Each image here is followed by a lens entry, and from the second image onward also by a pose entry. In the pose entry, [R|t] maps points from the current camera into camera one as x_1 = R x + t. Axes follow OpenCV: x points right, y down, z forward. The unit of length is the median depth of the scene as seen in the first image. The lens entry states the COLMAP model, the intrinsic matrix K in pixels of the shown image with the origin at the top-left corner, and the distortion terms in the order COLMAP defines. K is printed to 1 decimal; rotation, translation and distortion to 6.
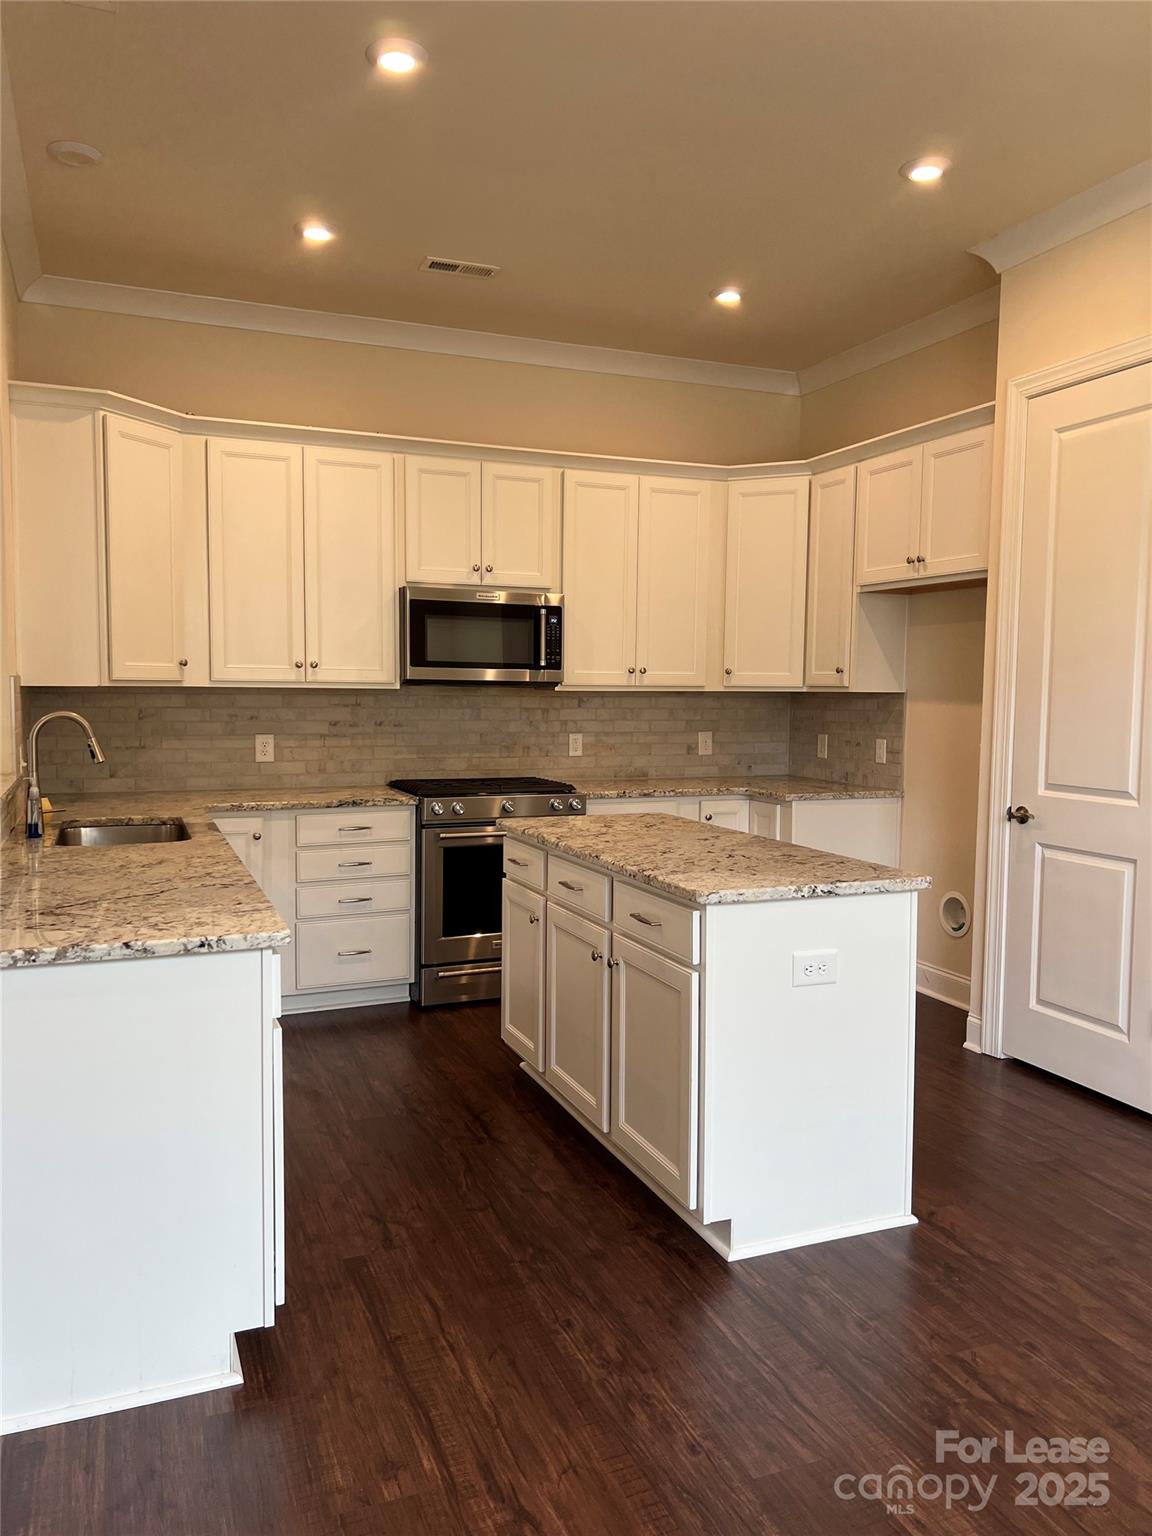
lens RADIAL K [[1136.0, 0, 576.0], [0, 1136.0, 768.0], [0, 0, 1]] dist [0.083106, -0.129590]
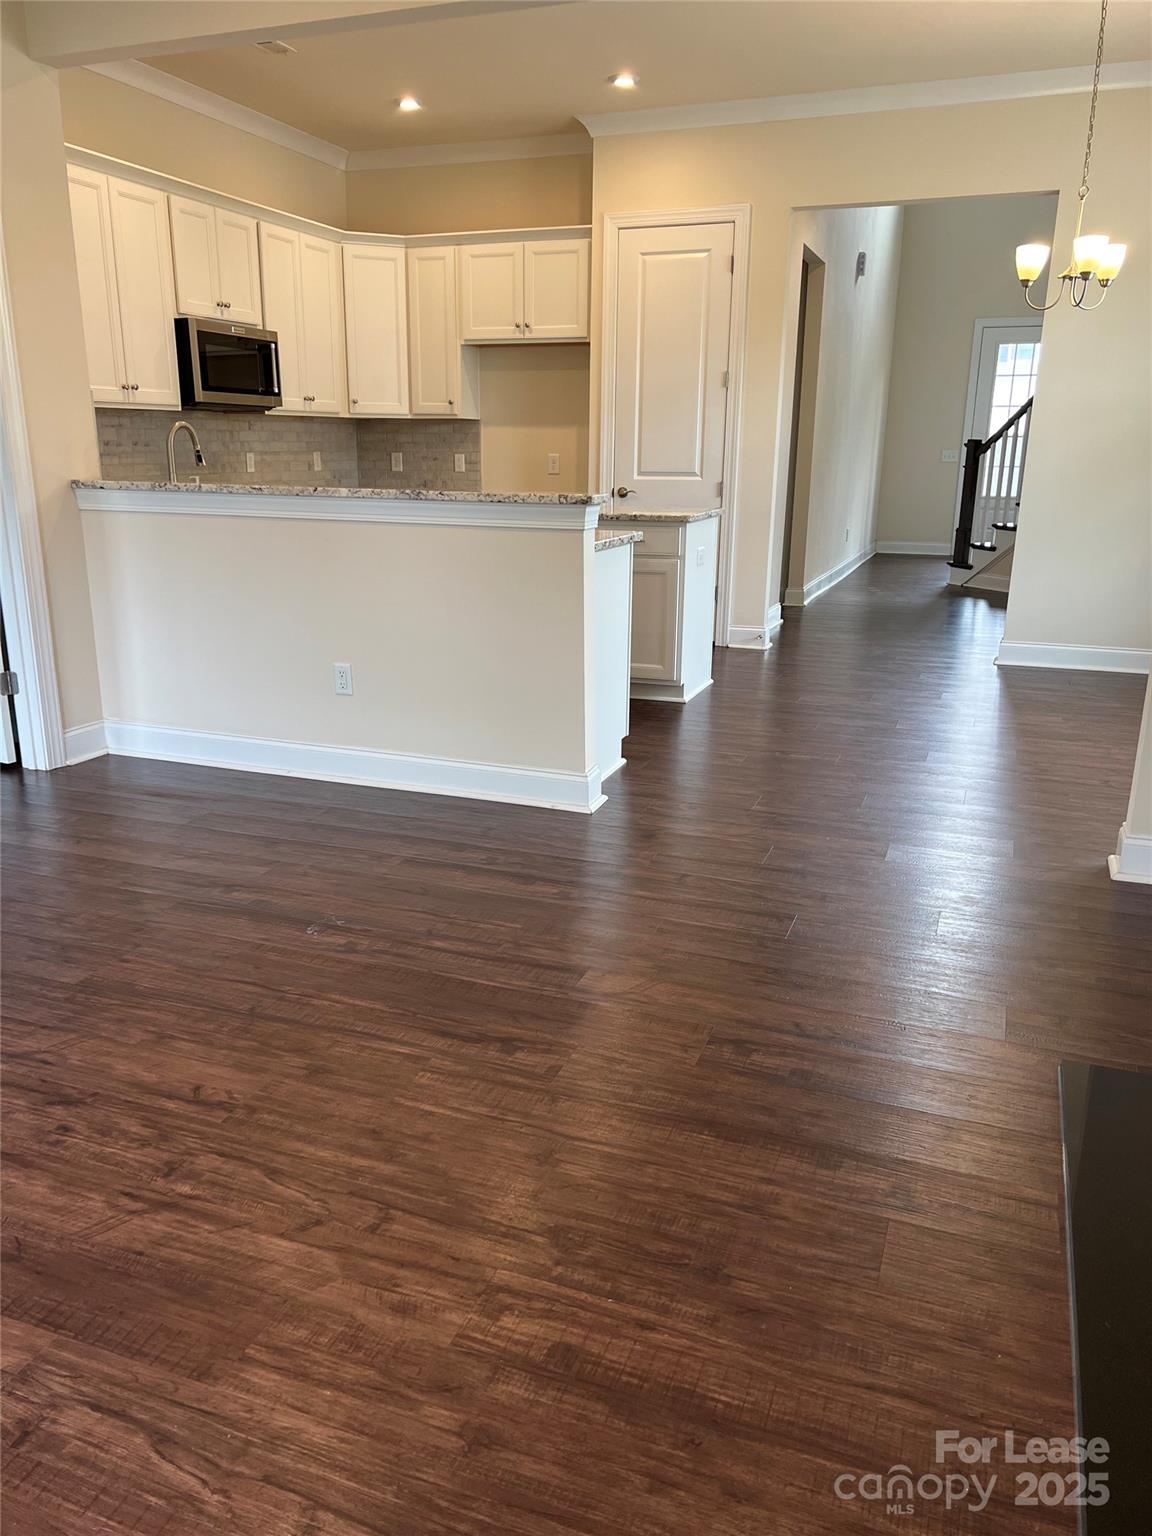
lens RADIAL K [[1136.0, 0, 576.0], [0, 1136.0, 768.0], [0, 0, 1]] dist [0.083106, -0.129590]
pose [[0.683068, -0.206600, 0.700525, -0.731842], [0.052864, 0.970626, 0.234712, 0.028625], [-0.728439, -0.123292, 0.673925, -0.120165]]
